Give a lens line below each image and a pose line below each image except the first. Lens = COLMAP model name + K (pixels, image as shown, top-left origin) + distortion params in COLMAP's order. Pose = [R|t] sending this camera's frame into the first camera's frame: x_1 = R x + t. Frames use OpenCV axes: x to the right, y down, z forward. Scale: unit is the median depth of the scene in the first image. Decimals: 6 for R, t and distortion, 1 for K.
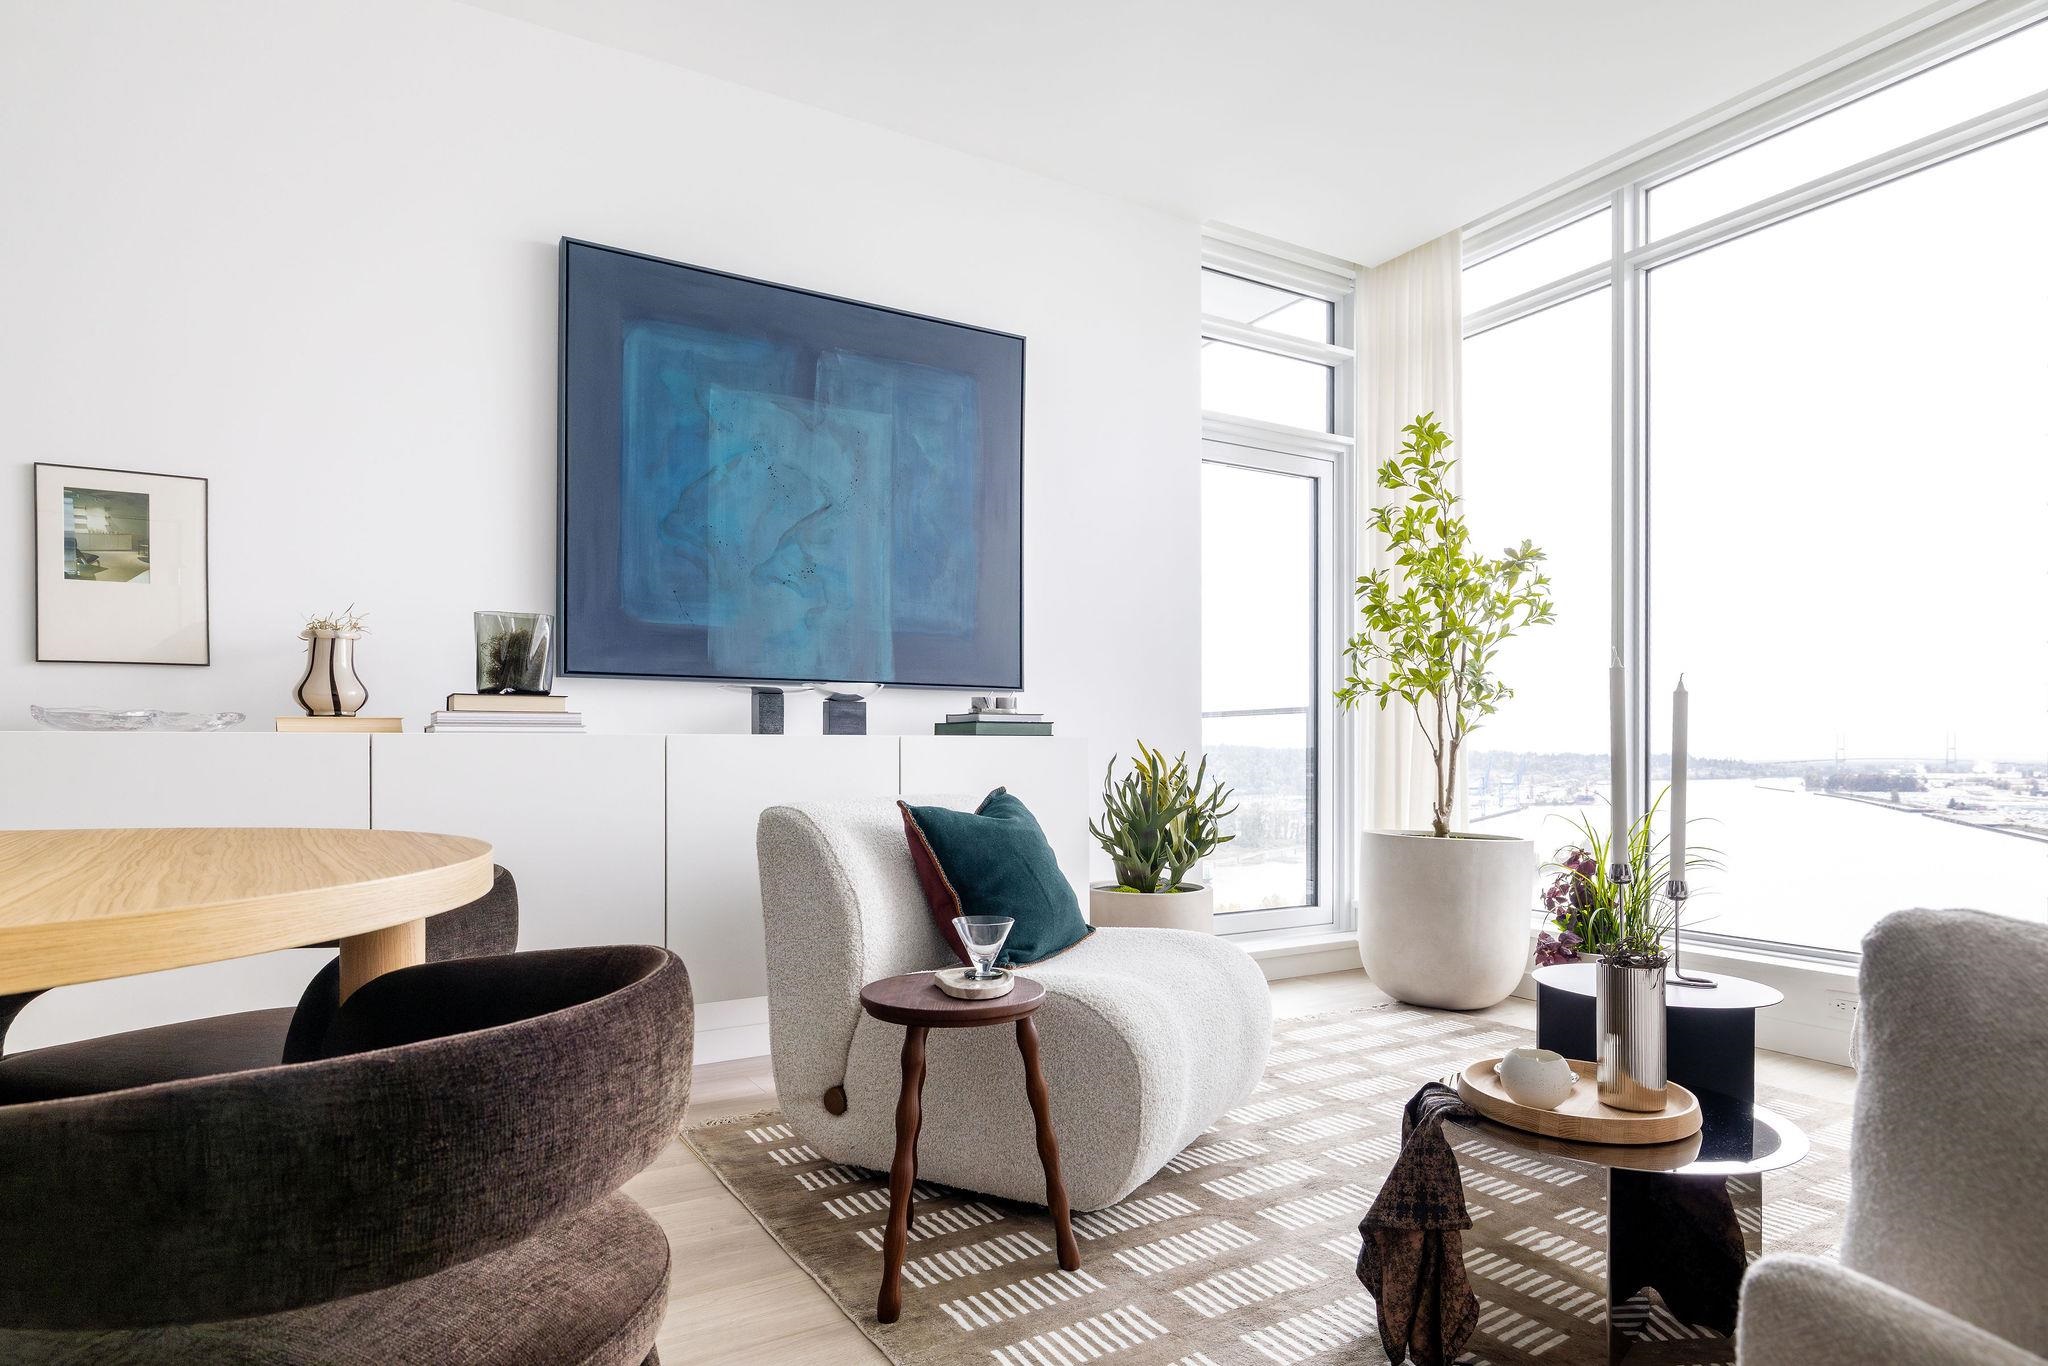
lens RADIAL K [[1144.9, 0, 1013.3], [0, 1144.9, 764.5], [0, 0, 1]] dist [0.001884, 0.000582]
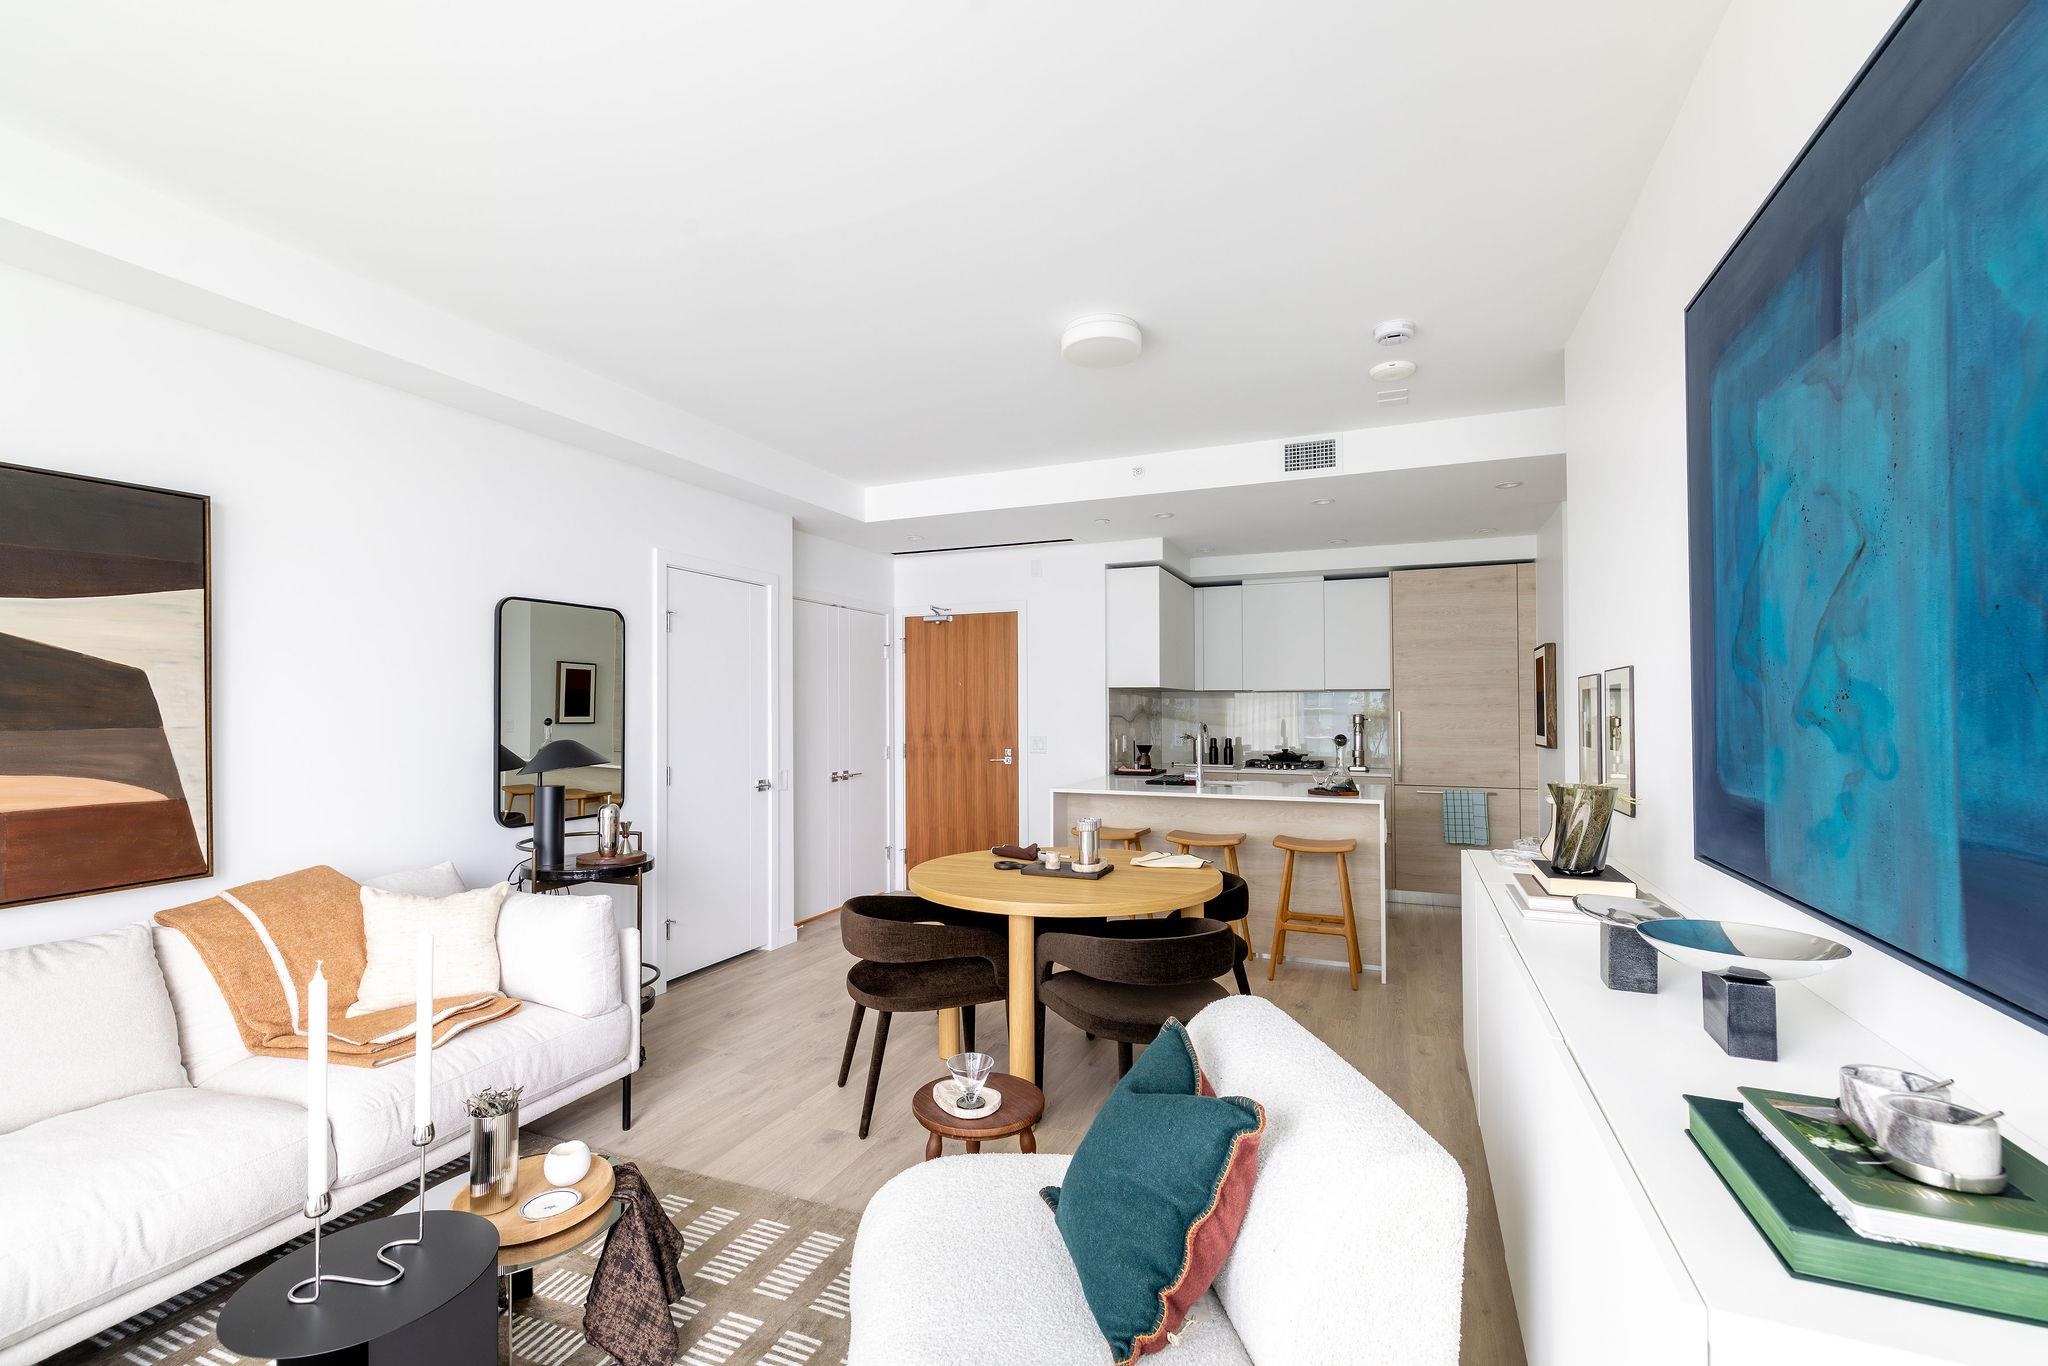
lens RADIAL K [[903.6, 0, 1023.0], [0, 903.6, 697.3], [0, 0, 1]] dist [0.000528, 0.000127]
pose [[-0.796337, -0.002340, -0.604848, 0.320077], [0.001897, 0.999978, -0.006366, -0.169142], [0.604850, -0.006217, -0.796315, 1.105641]]
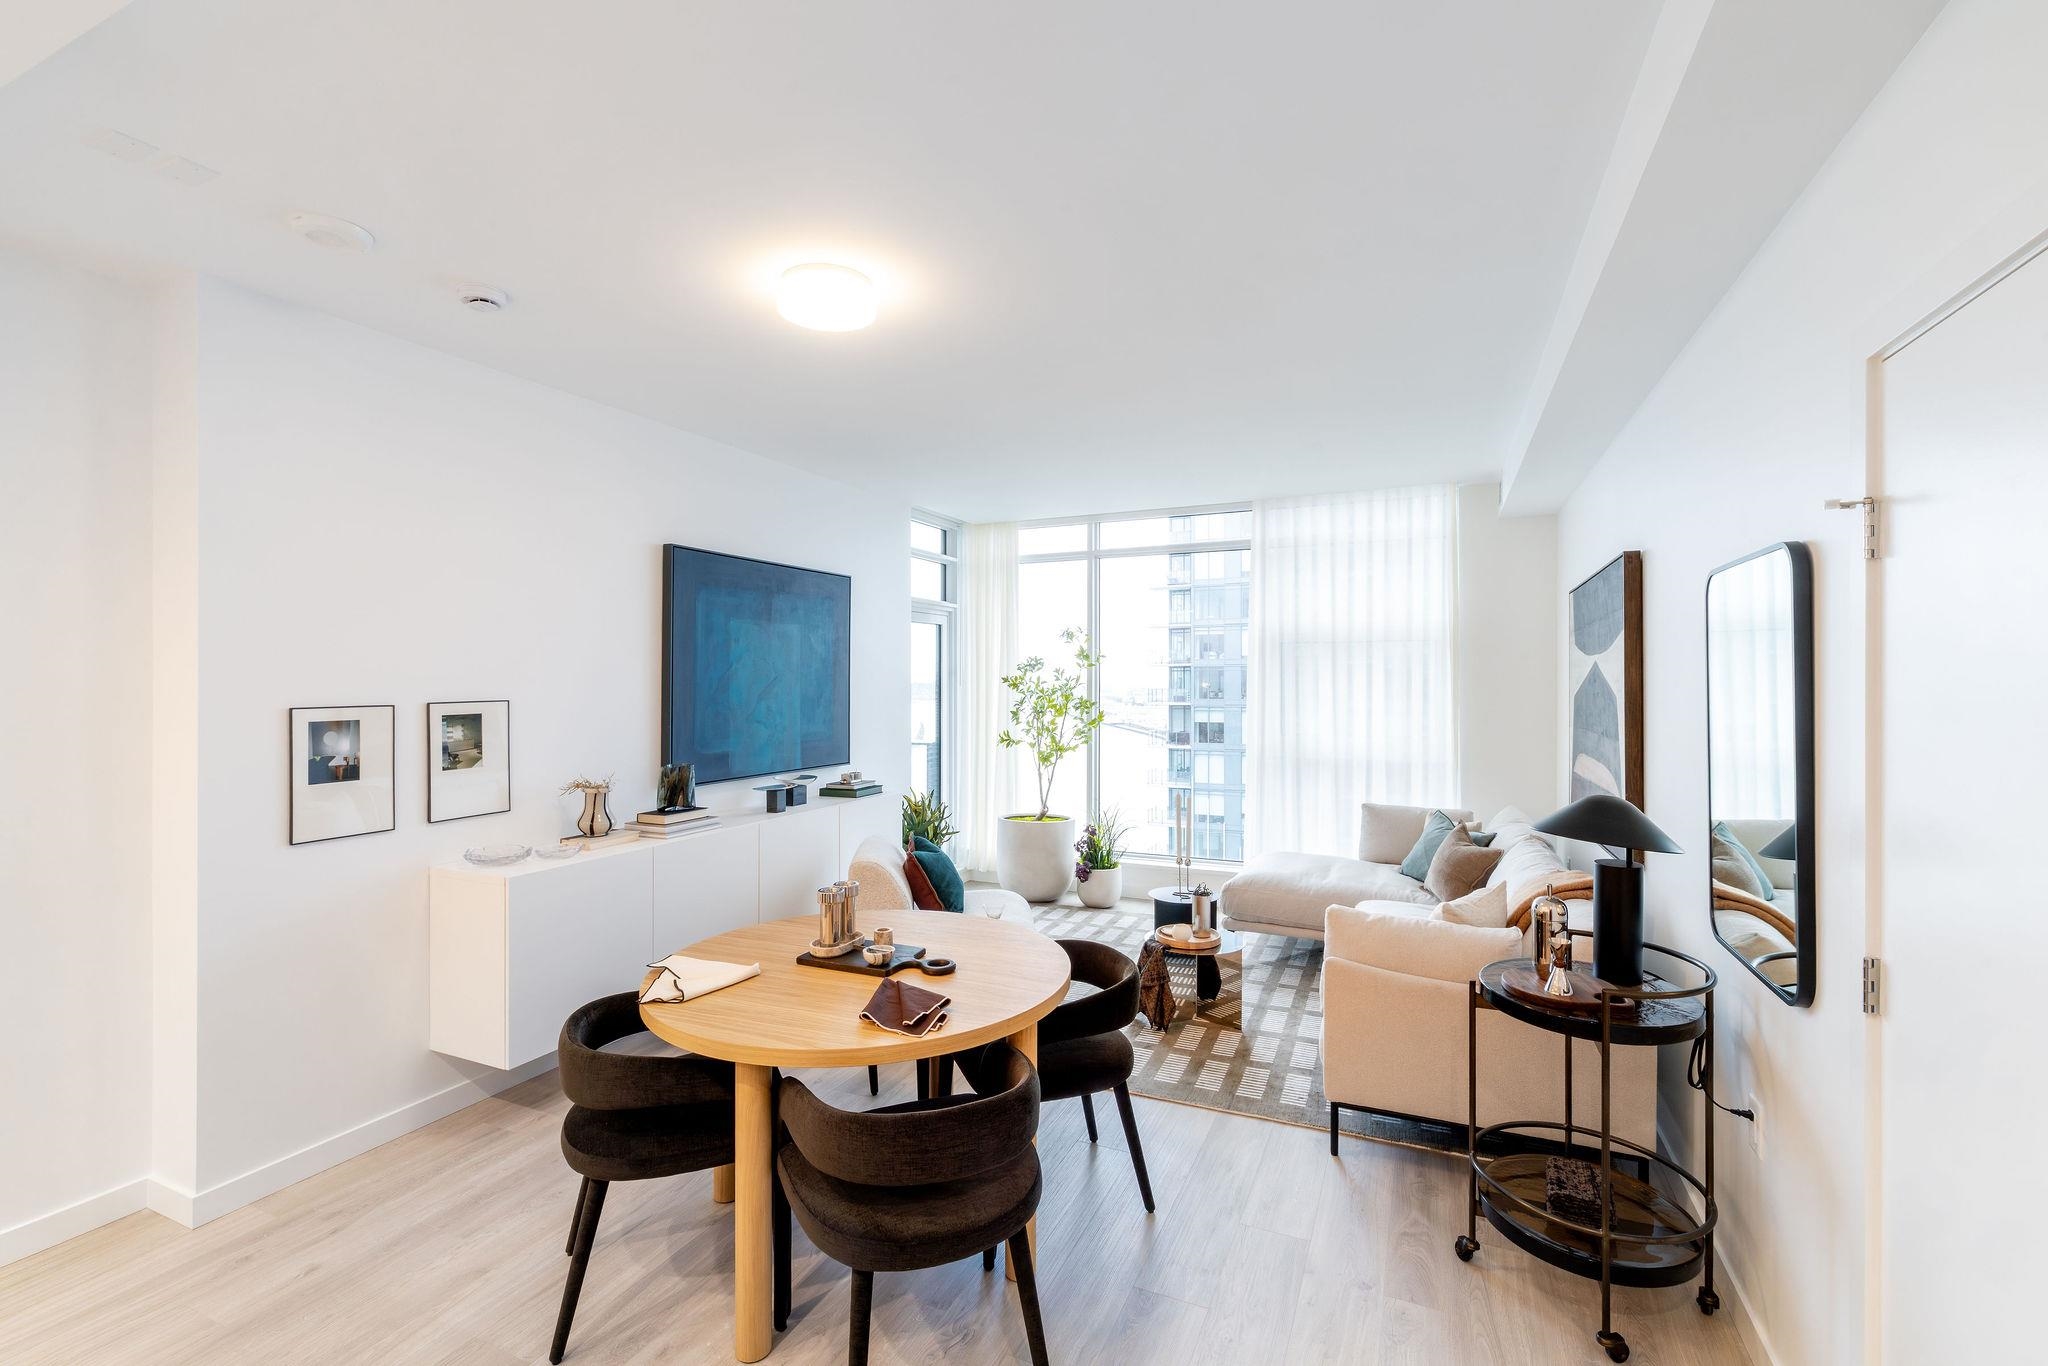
lens RADIAL K [[899.8, 0, 1024.5], [0, 899.8, 688.3], [0, 0, 1]] dist [-0.000392, 0.000317]
pose [[0.819269, -0.007188, 0.573365, -0.674926], [0.008695, 0.999962, 0.000112, -0.209369], [-0.573344, 0.004893, 0.819300, -0.419295]]
